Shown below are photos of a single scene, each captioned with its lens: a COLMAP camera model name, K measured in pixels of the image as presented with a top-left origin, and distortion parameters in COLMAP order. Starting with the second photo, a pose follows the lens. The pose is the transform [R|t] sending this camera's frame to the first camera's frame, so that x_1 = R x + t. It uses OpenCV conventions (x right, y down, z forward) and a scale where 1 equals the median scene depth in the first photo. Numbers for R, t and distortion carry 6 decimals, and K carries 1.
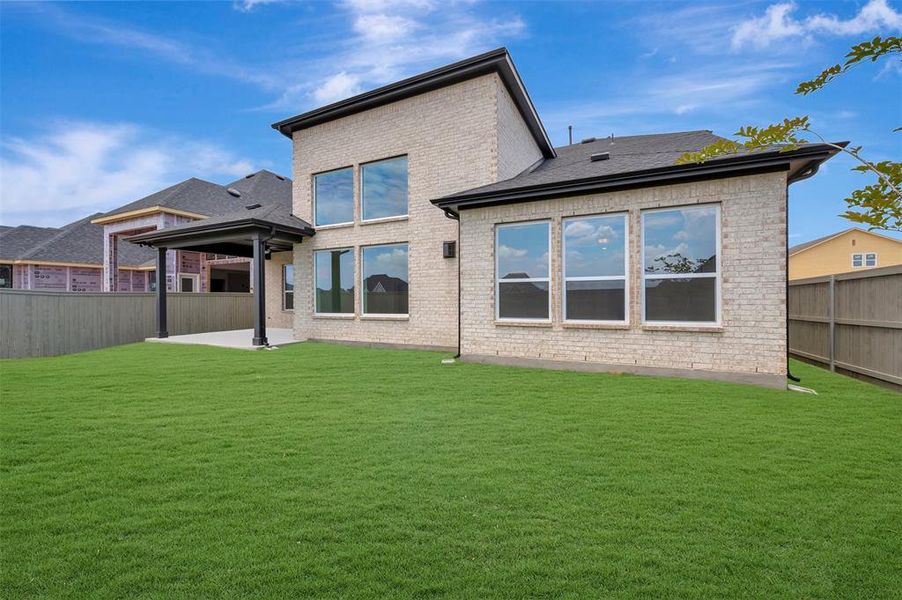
lens RADIAL K [[362.8, 0, 452.3], [0, 362.8, 299.7], [0, 0, 1]] dist [-0.000114, 0.000192]
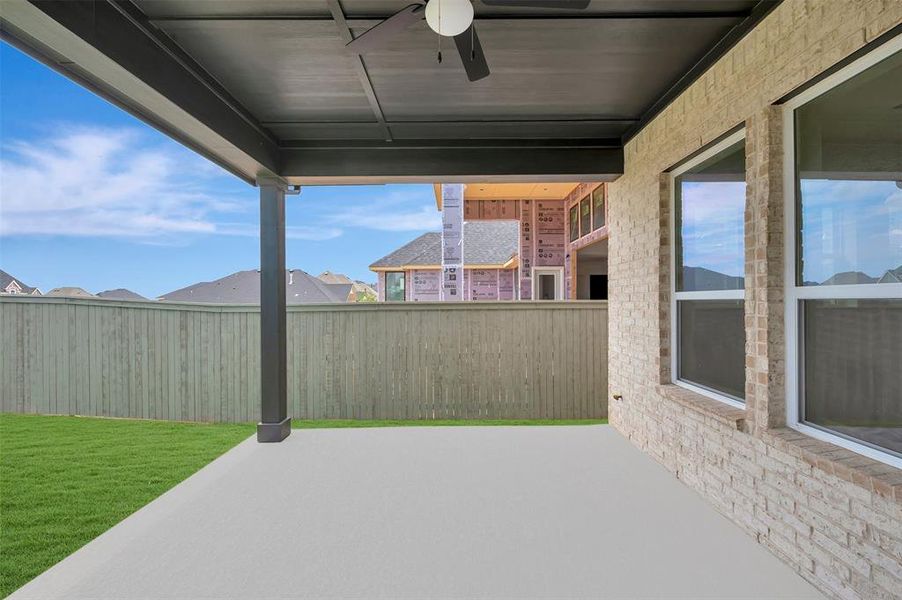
lens RADIAL K [[362.8, 0, 452.3], [0, 362.8, 299.7], [0, 0, 1]] dist [-0.000114, 0.000192]
pose [[0.443028, -0.003162, -0.896502, -0.278022], [0.003503, 0.999992, -0.001795, -0.017846], [0.896501, -0.002345, 0.443035, 0.669393]]
